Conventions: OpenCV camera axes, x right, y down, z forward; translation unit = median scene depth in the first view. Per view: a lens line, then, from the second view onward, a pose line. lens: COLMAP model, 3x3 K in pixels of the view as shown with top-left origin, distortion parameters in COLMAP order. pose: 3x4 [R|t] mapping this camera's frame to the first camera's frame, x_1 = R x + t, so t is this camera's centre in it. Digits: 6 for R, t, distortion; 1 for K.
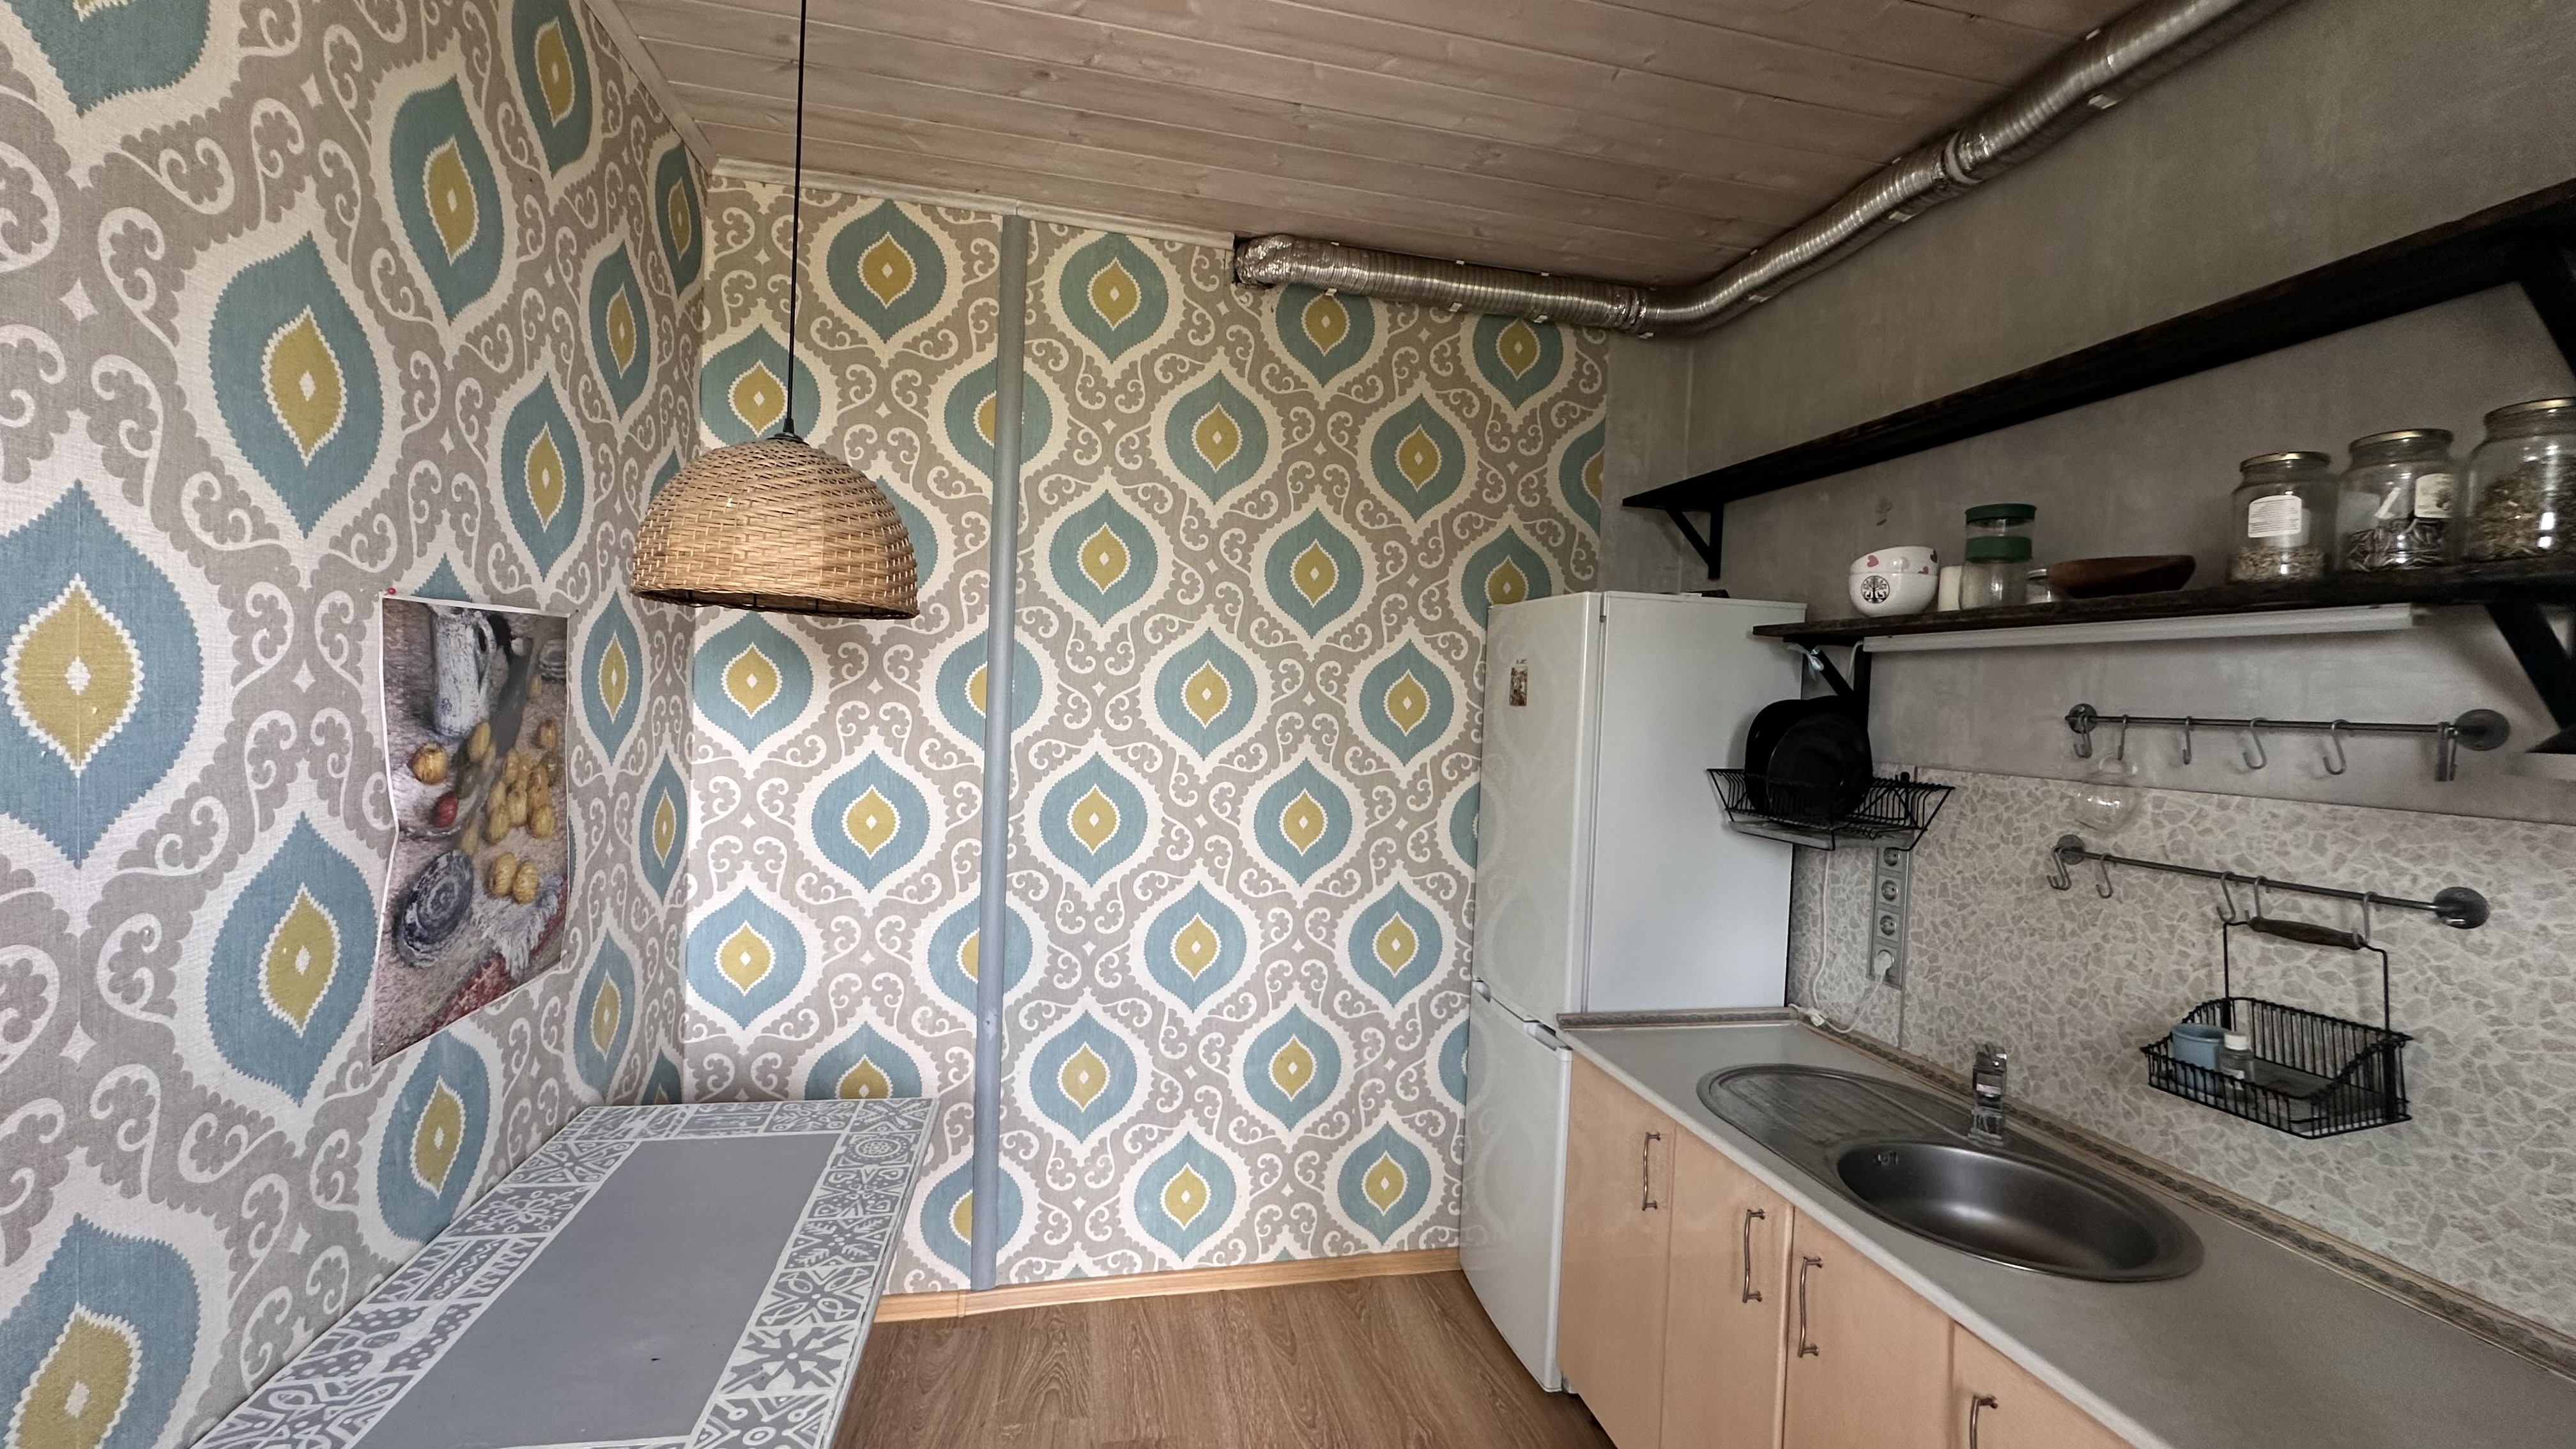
lens RADIAL K [[1031.2, 0, 1290.0], [0, 1031.2, 721.6], [0, 0, 1]] dist [-0.004544, 0.000699]
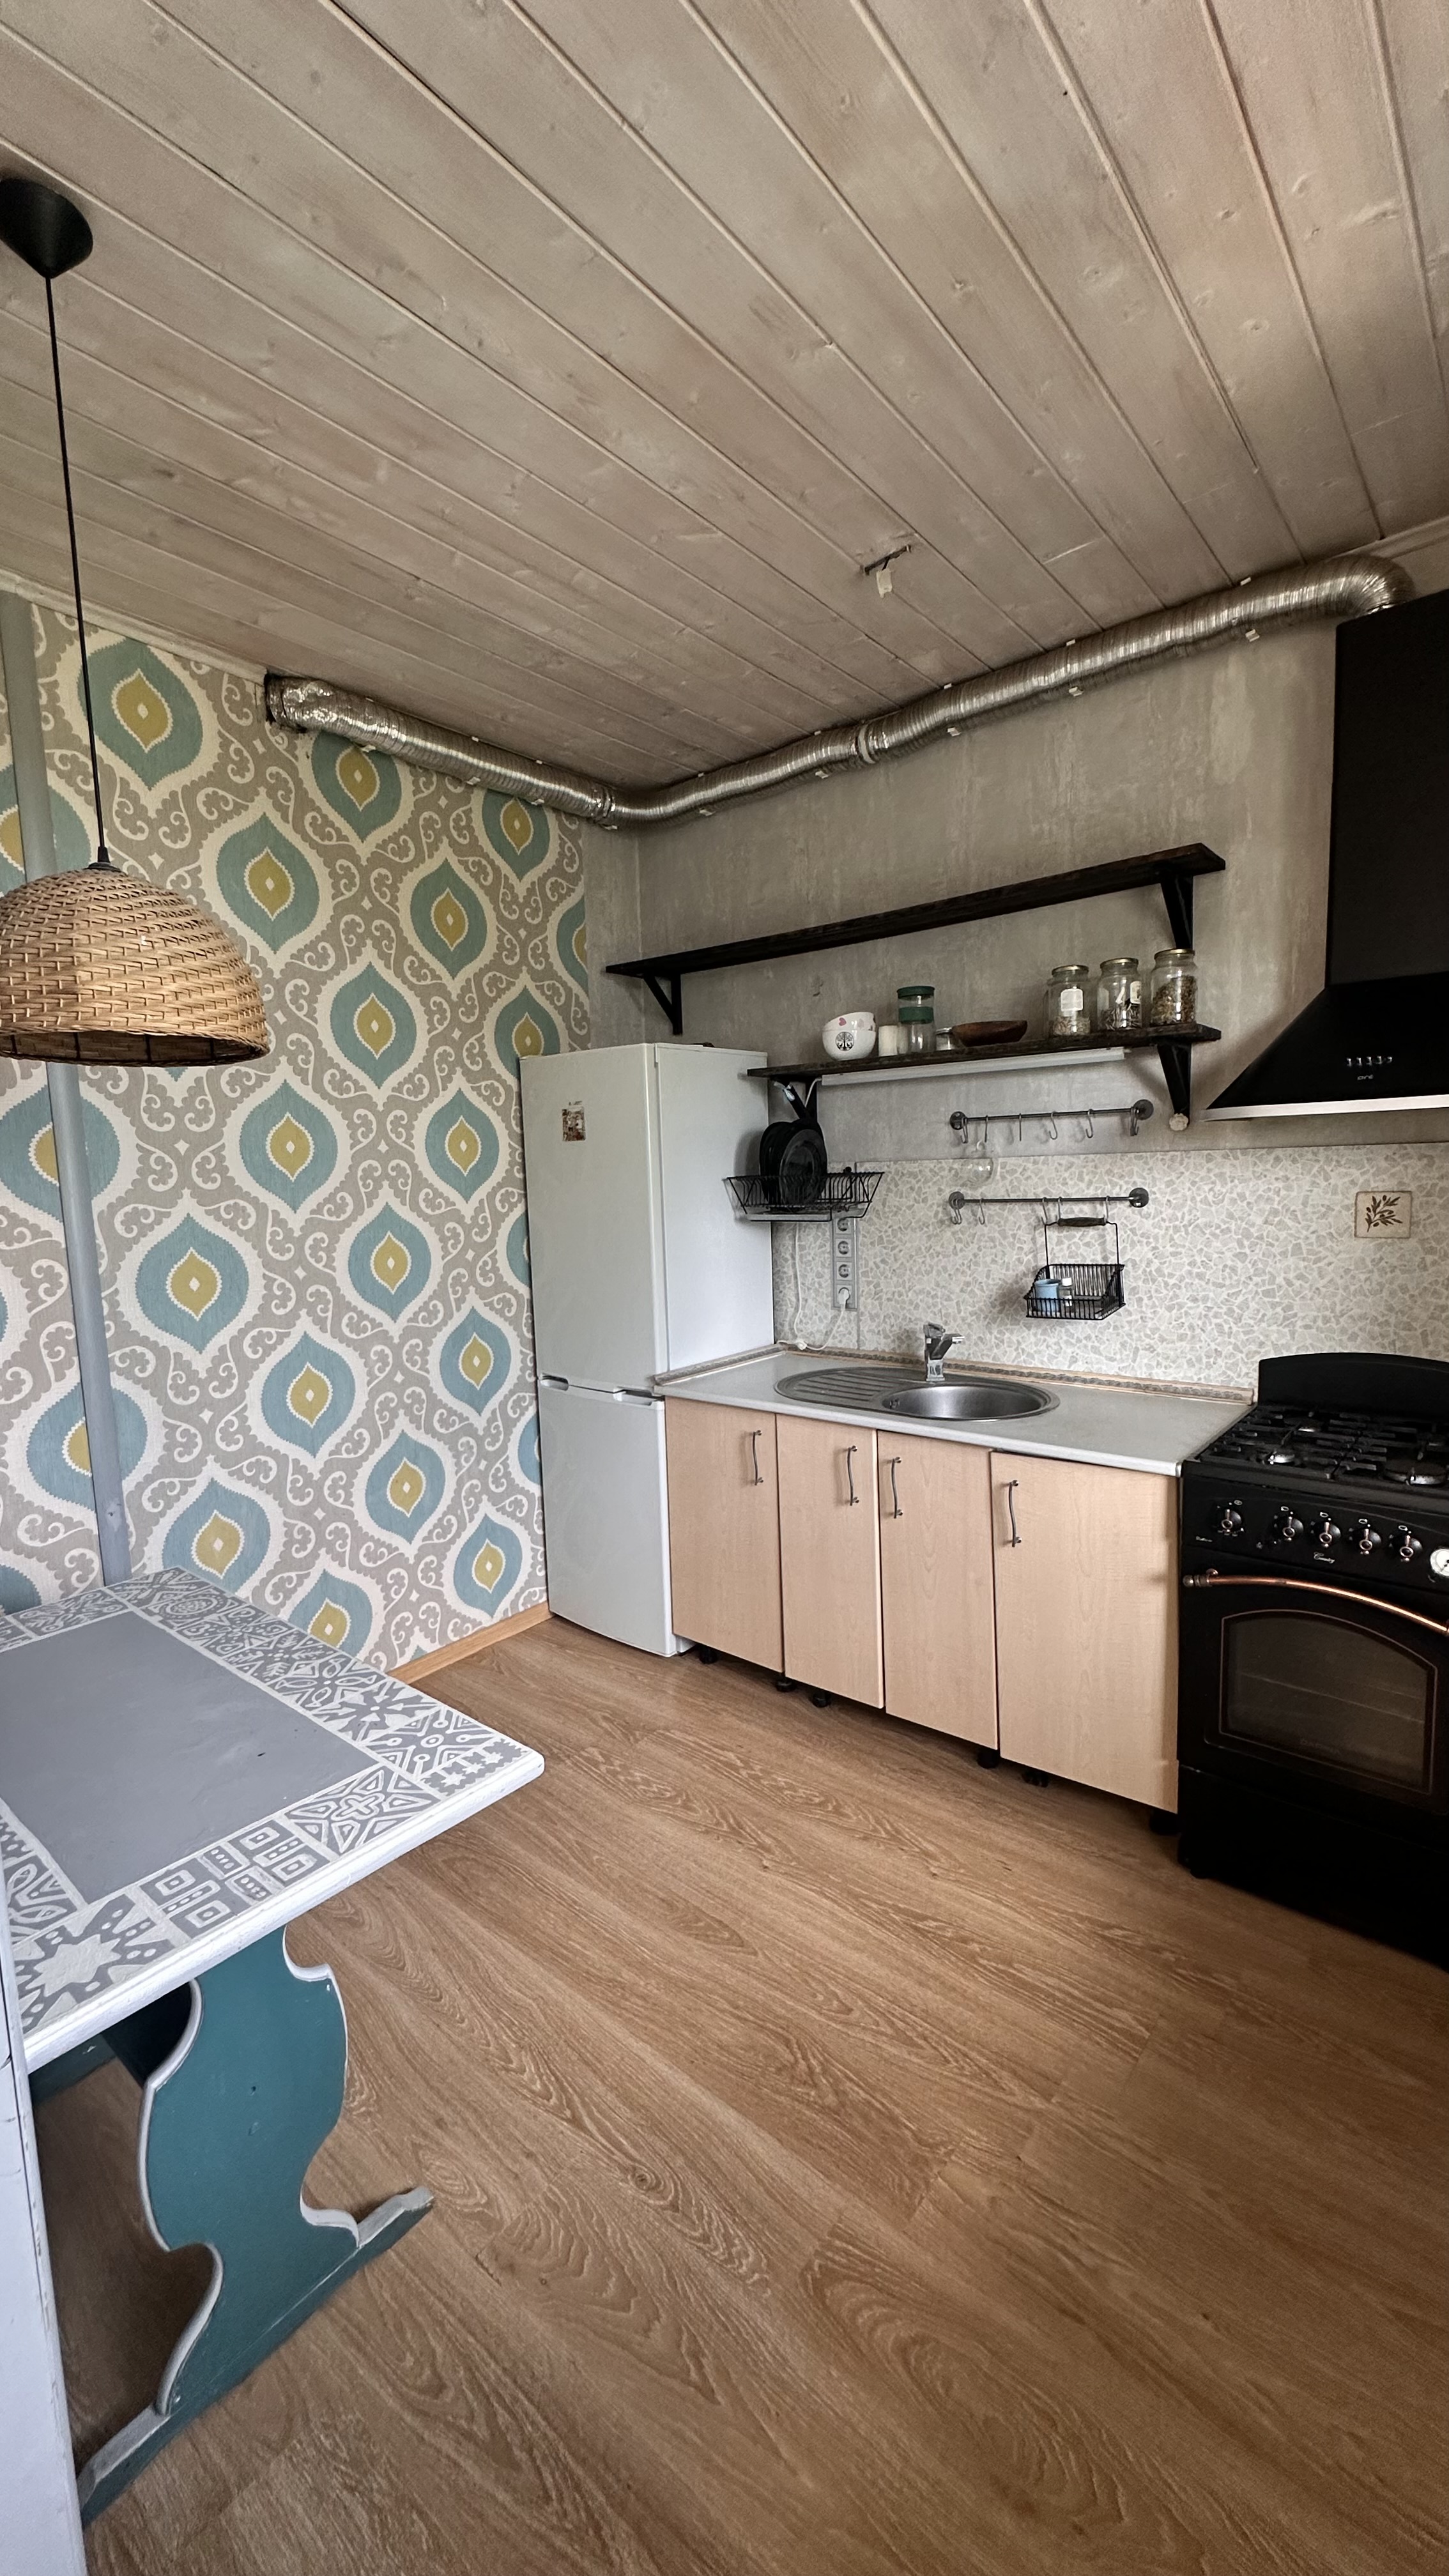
lens RADIAL K [[1031.2, 0, 727.4], [0, 1031.2, 1286.8], [0, 0, 1]] dist [-0.004544, 0.000699]
pose [[0.784145, -0.139757, 0.604636, -0.383523], [0.079647, 0.988918, 0.125287, 0.016771], [-0.615445, -0.050086, 0.786587, -0.061648]]
